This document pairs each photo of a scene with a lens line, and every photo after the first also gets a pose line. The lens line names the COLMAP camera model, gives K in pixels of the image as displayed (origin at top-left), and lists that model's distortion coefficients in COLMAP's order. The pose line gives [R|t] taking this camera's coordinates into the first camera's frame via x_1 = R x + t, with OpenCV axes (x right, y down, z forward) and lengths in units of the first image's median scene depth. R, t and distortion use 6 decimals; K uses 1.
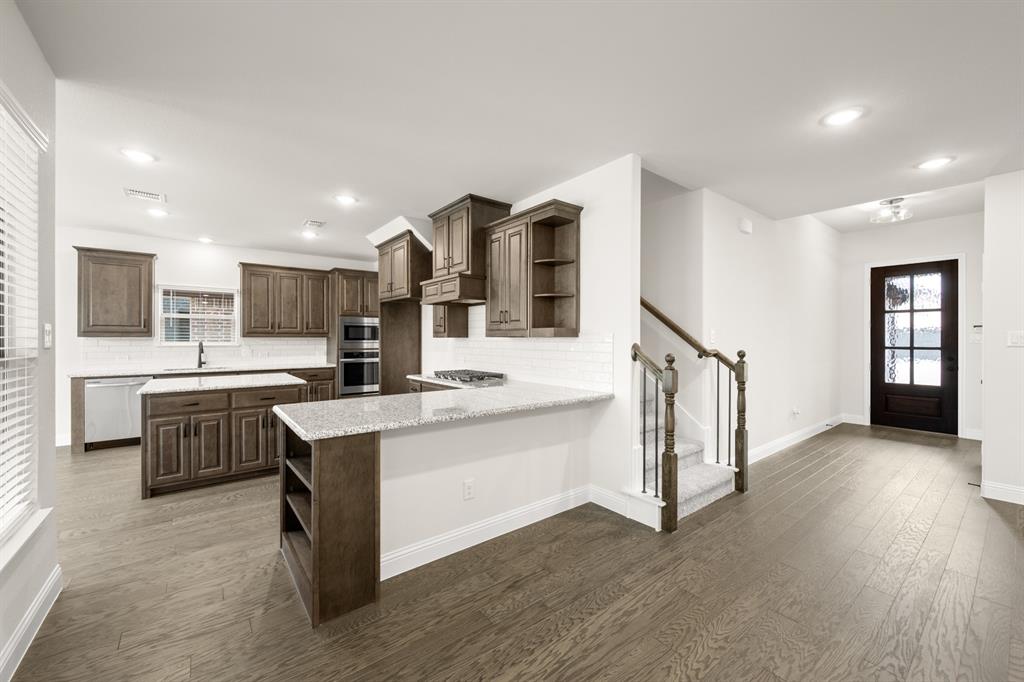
lens RADIAL K [[402.2, 0, 517.2], [0, 402.2, 340.4], [0, 0, 1]] dist [0.000072, 0.000159]
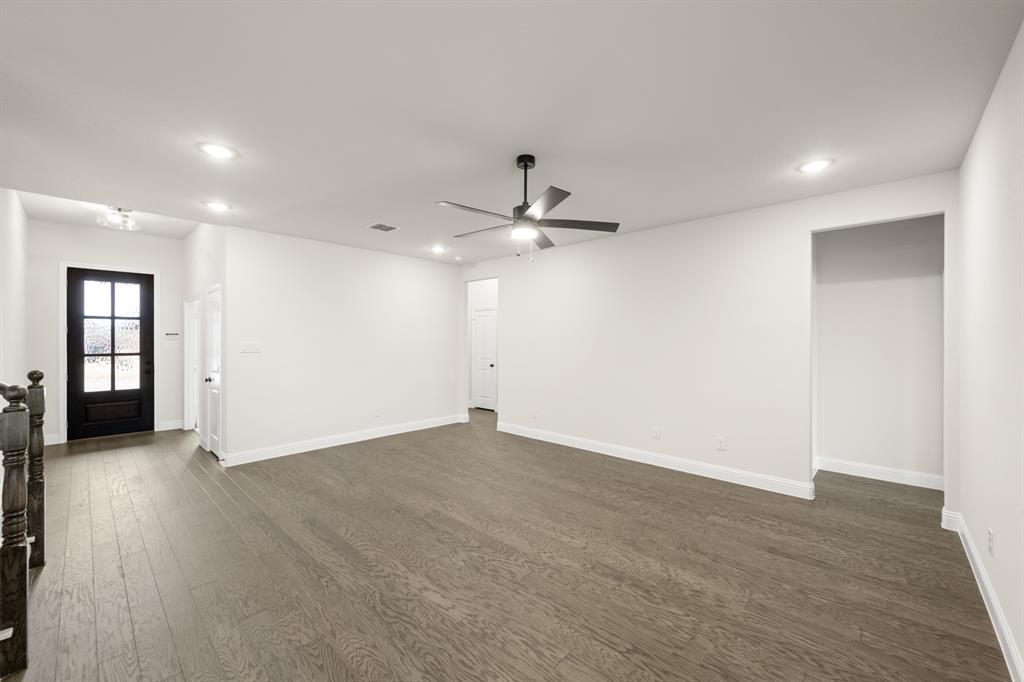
lens RADIAL K [[404.9, 0, 514.1], [0, 404.9, 337.9], [0, 0, 1]] dist [-0.000454, -0.000029]
pose [[-0.149931, 0.000524, 0.988696, -0.179185], [0.004714, 0.999989, 0.000185, -0.018661], [-0.988685, 0.004689, -0.149932, 0.163813]]
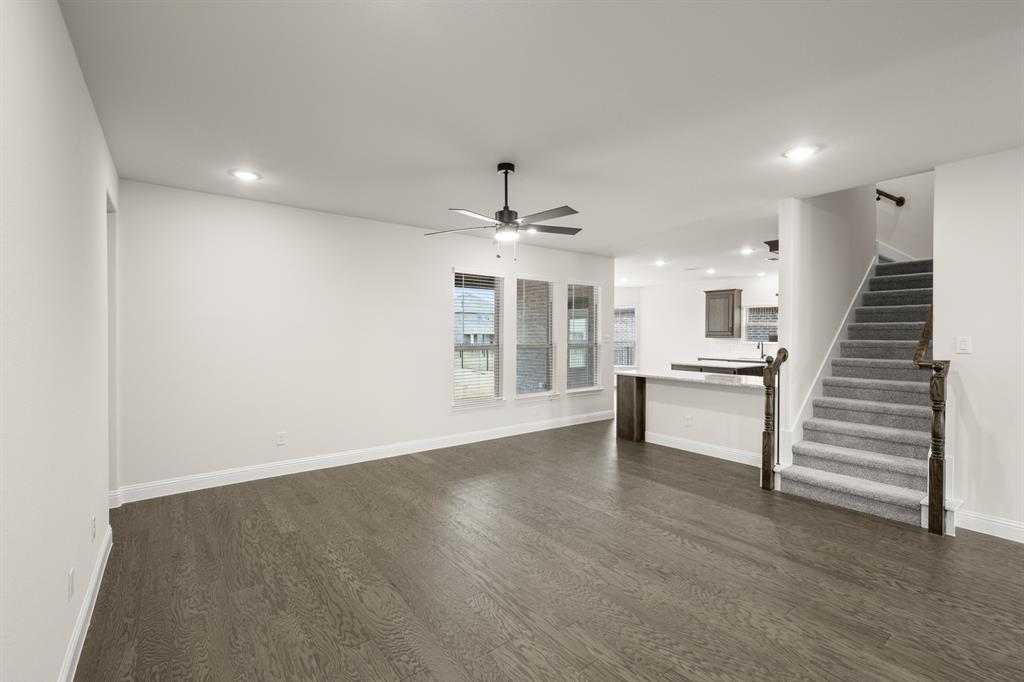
lens RADIAL K [[450.4, 0, 512.0], [0, 450.4, 341.0], [0, 0, 1]] dist [-0.000092, -0.000014]
pose [[-0.017594, 0.014279, -0.999743, 0.938298], [-0.007468, 0.999868, 0.014412, -0.015354], [0.999817, 0.007720, -0.017486, 0.092553]]
